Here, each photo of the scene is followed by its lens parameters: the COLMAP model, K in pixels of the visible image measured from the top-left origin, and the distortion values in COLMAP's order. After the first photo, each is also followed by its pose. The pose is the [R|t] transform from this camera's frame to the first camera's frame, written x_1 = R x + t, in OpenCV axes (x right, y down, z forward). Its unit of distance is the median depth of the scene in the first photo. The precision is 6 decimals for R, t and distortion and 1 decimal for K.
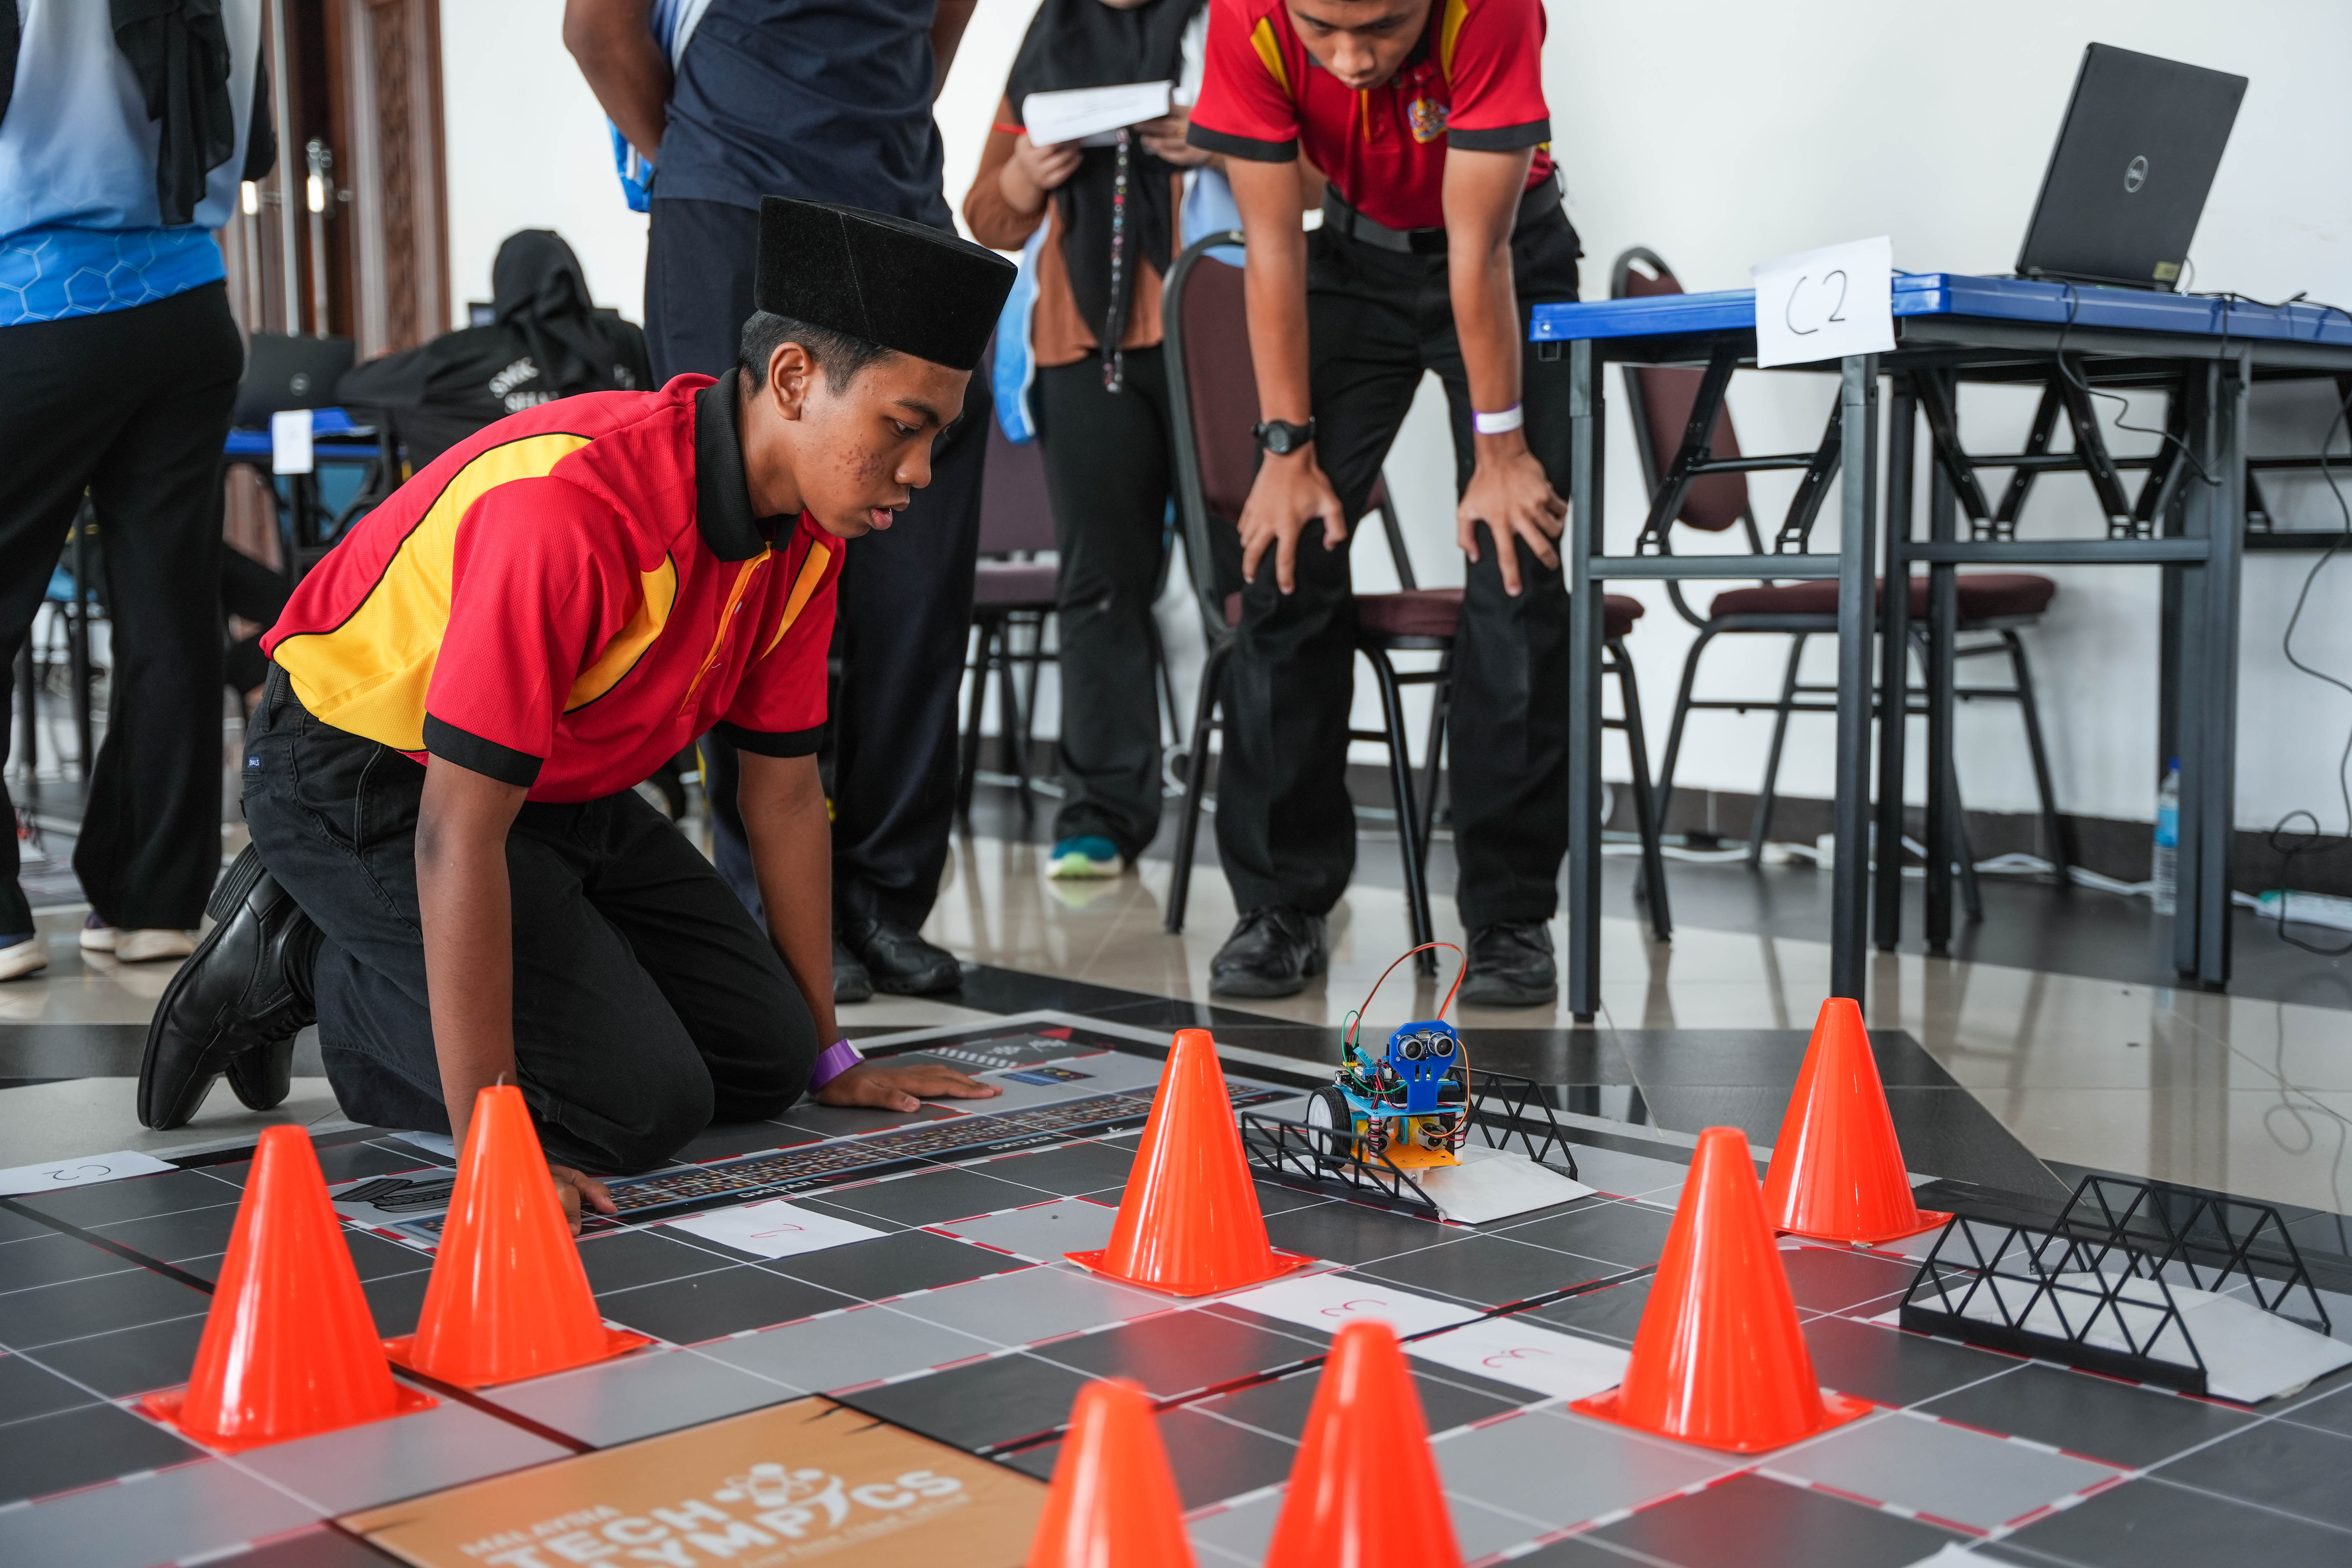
lens RADIAL K [[2899.2, 0, 1173.5], [0, 2899.2, 763.6], [0, 0, 1]] dist [0.070757, 0.000000]
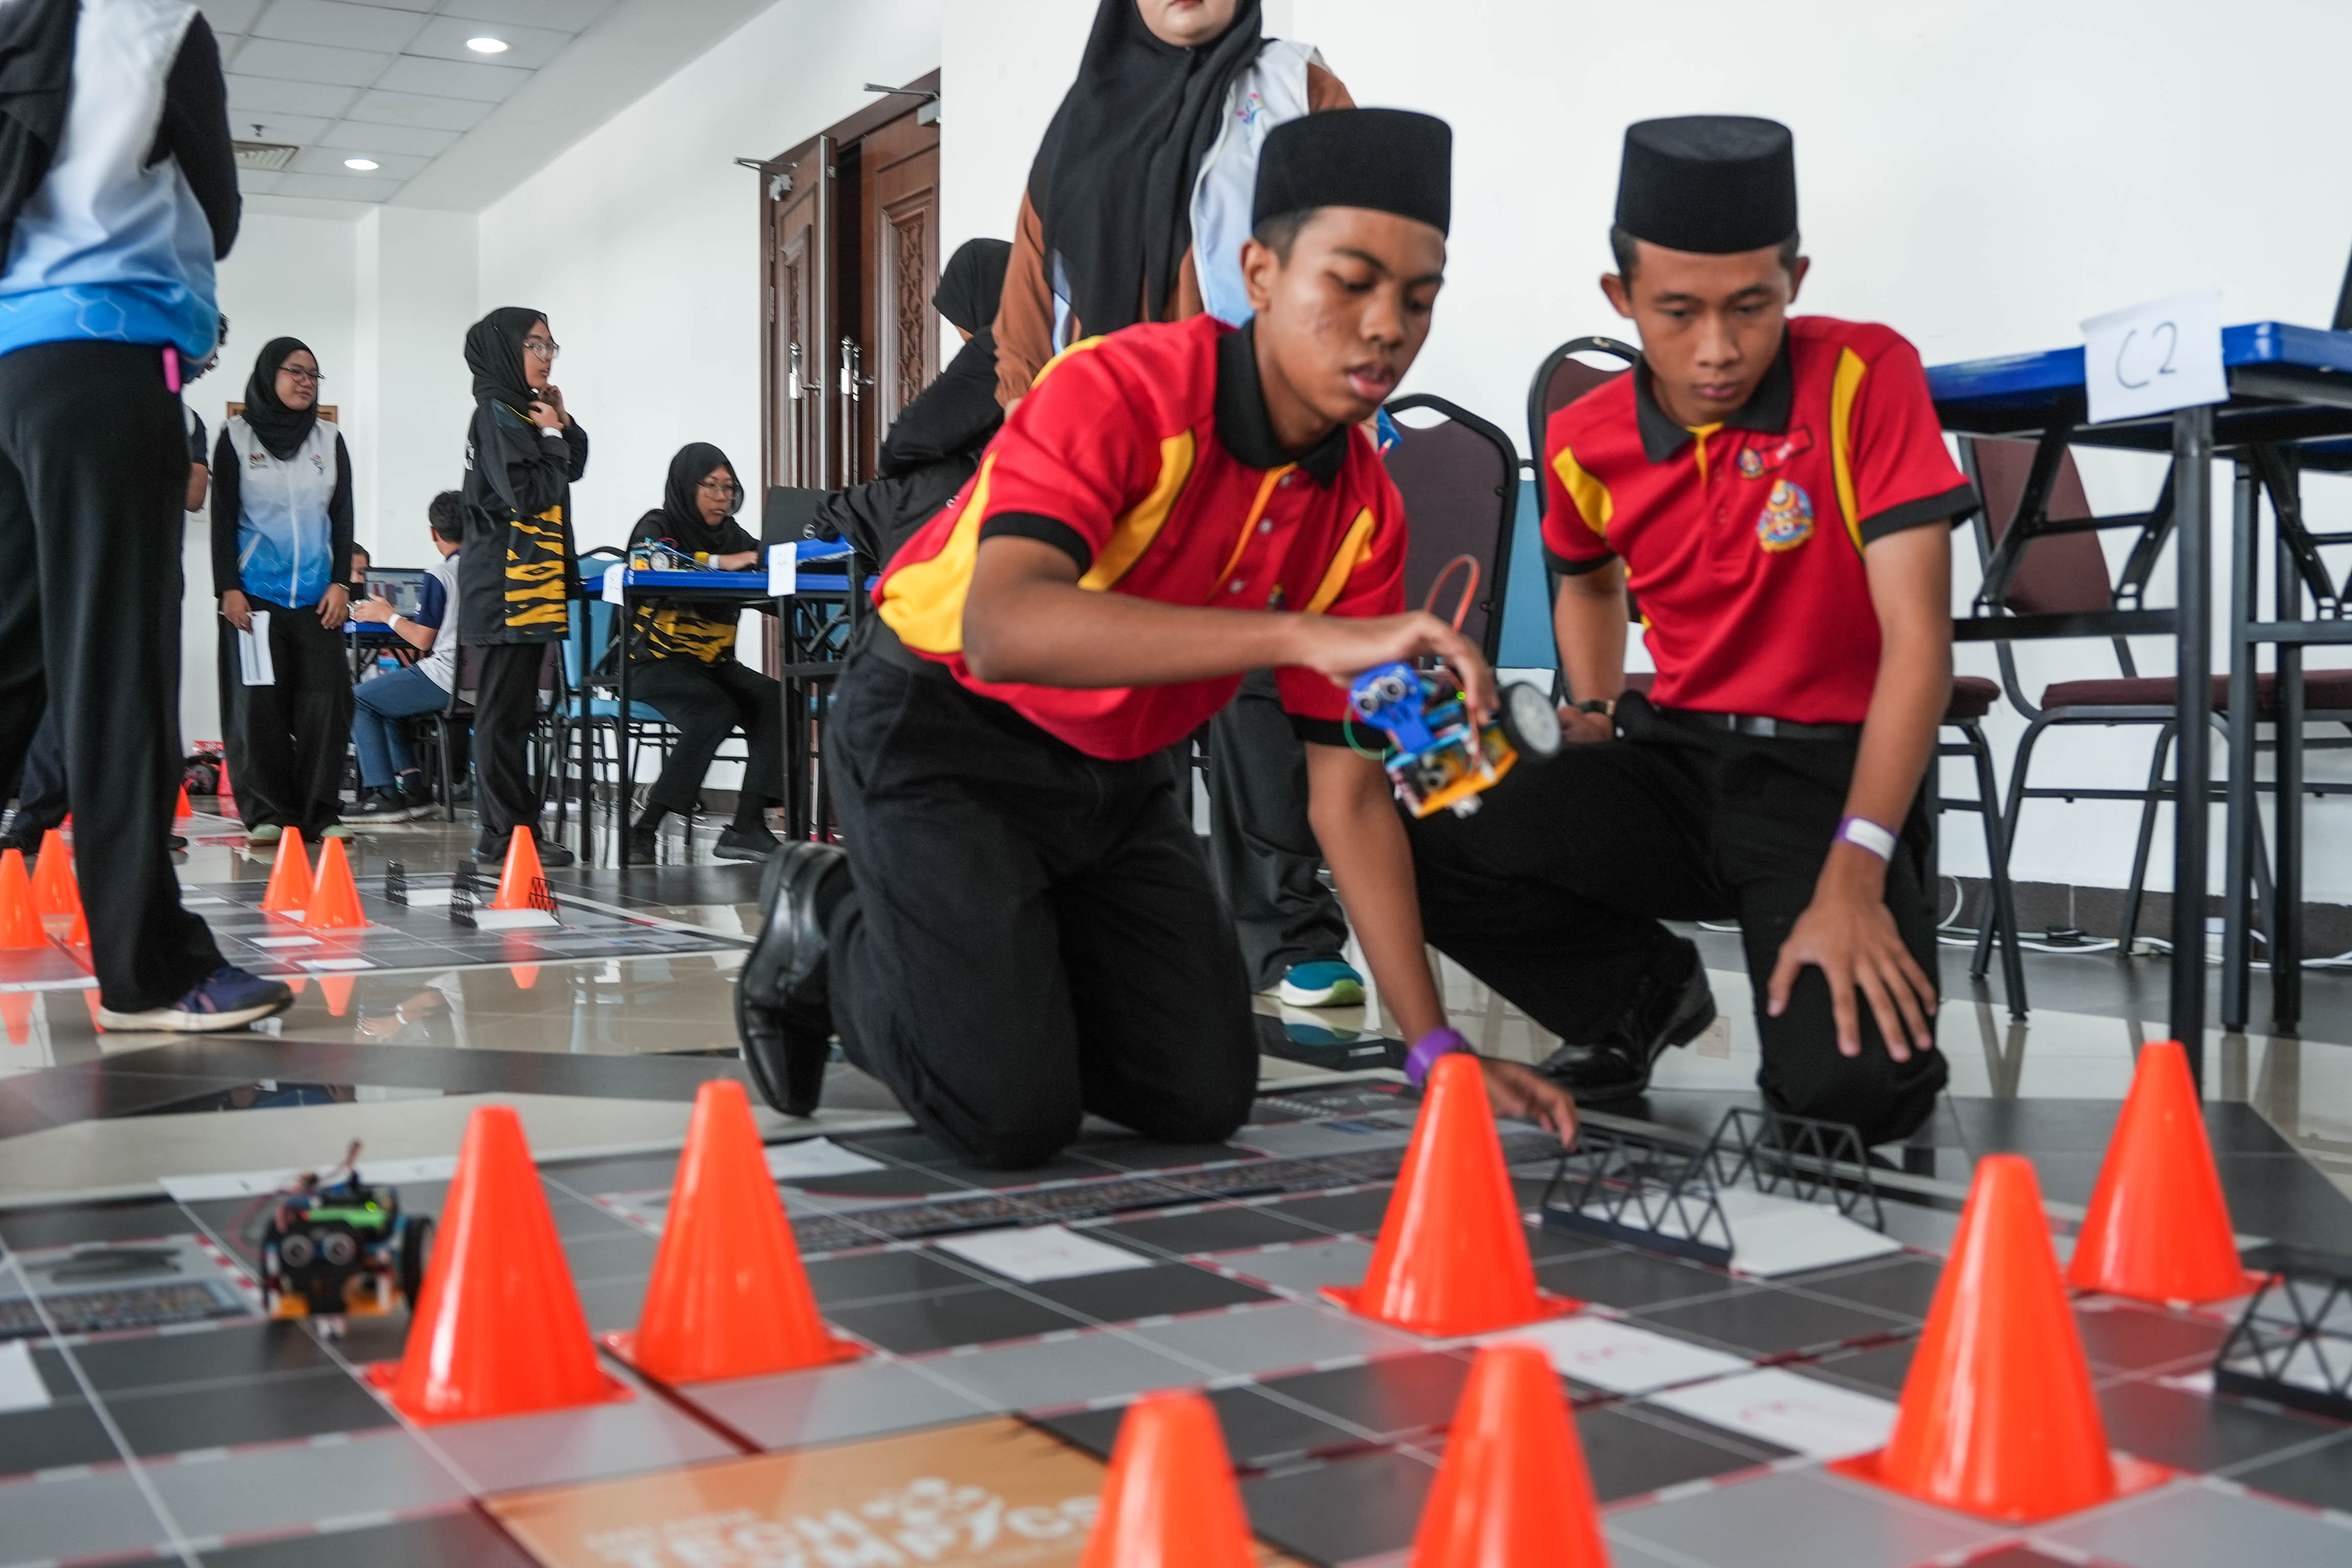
lens RADIAL K [[2485.4, 0, 1187.5], [0, 2485.4, 790.9], [0, 0, 1]] dist [-0.128618, 0.000000]
pose [[0.983814, 0.008051, -0.179012, 0.063674], [-0.016913, 0.998702, -0.048036, 0.044797], [0.178393, 0.050287, 0.982673, 0.183847]]
